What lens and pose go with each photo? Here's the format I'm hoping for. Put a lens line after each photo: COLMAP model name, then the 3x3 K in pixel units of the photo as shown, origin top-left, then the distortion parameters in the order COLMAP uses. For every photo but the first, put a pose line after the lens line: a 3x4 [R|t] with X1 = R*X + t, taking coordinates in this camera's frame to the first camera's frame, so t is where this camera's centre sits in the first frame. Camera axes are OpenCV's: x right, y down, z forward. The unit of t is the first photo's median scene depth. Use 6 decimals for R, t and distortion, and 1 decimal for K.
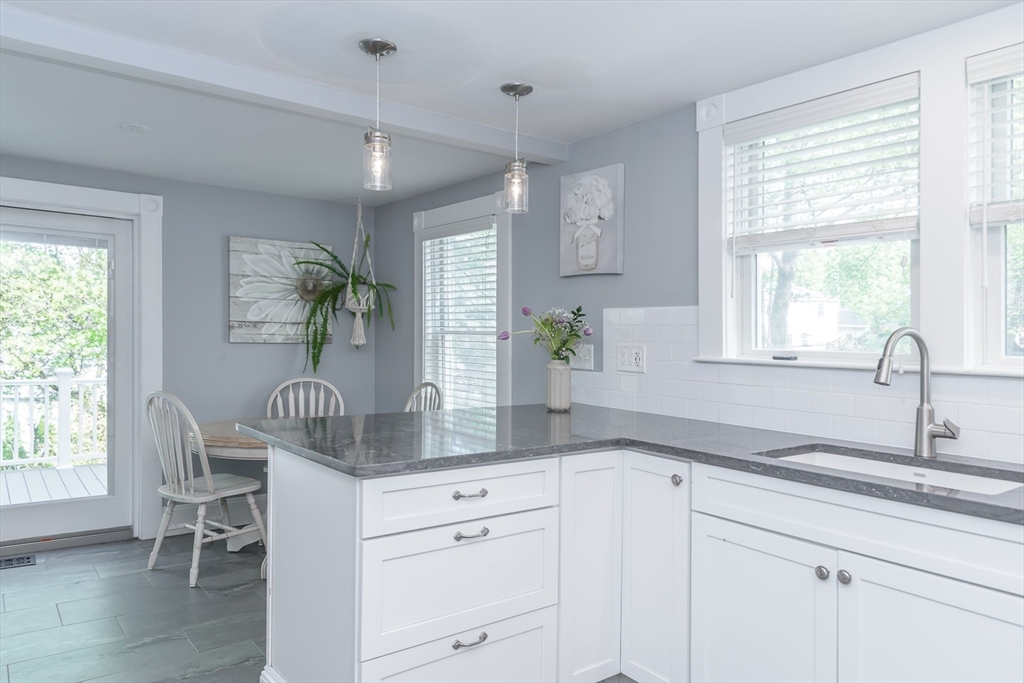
lens RADIAL K [[696.8, 0, 512.0], [0, 696.8, 341.5], [0, 0, 1]] dist [0.031107, -0.001902]
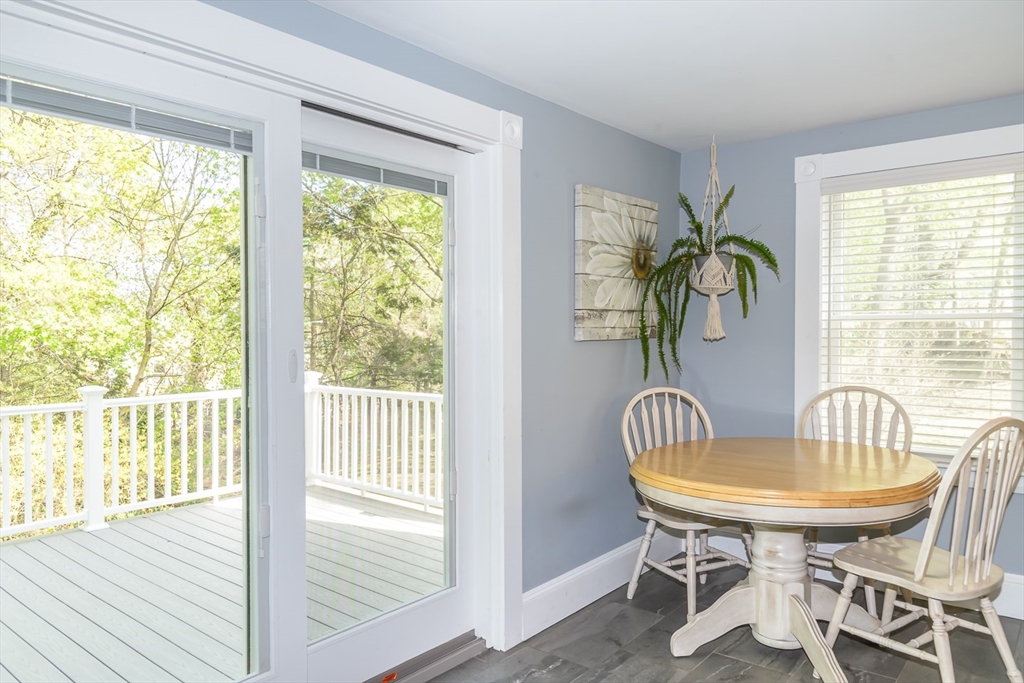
lens RADIAL K [[696.8, 0, 512.0], [0, 696.8, 341.5], [0, 0, 1]] dist [0.031107, -0.001902]
pose [[0.973393, -0.031884, 0.226913, -0.614959], [0.028363, 0.999422, 0.018760, -0.012370], [-0.227380, -0.011825, 0.973734, 0.350657]]
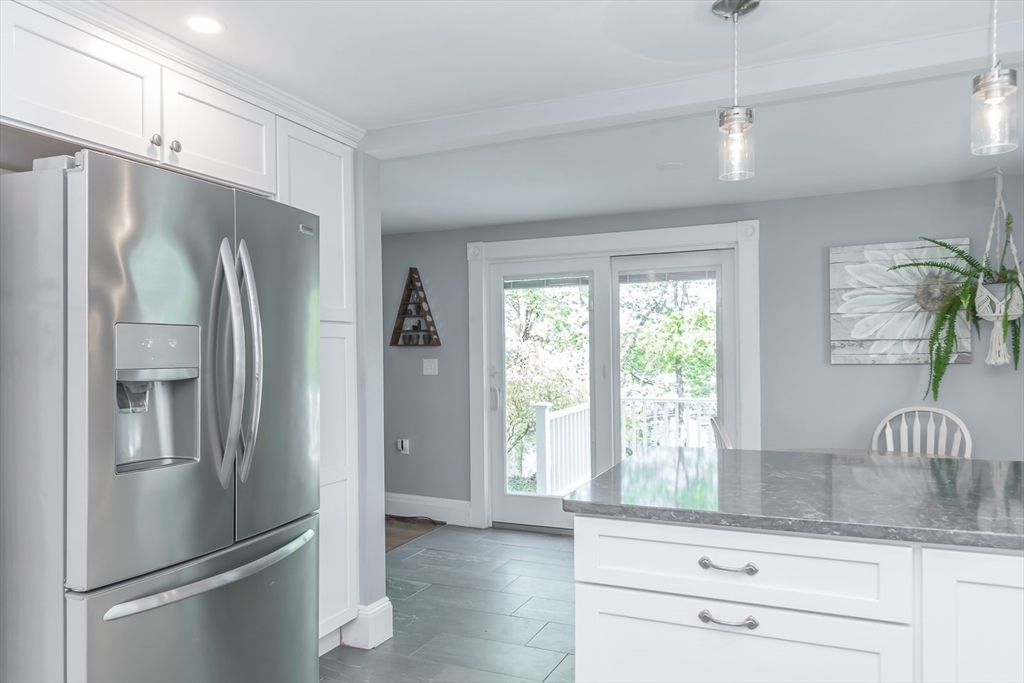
lens RADIAL K [[712.7, 0, 512.9], [0, 712.7, 371.7], [0, 0, 1]] dist [0.053766, -0.000035]
pose [[0.503493, -0.003349, -0.863993, 0.197819], [0.014490, 0.999885, 0.004569, 0.000922], [0.863878, -0.014820, 0.503483, 0.165562]]
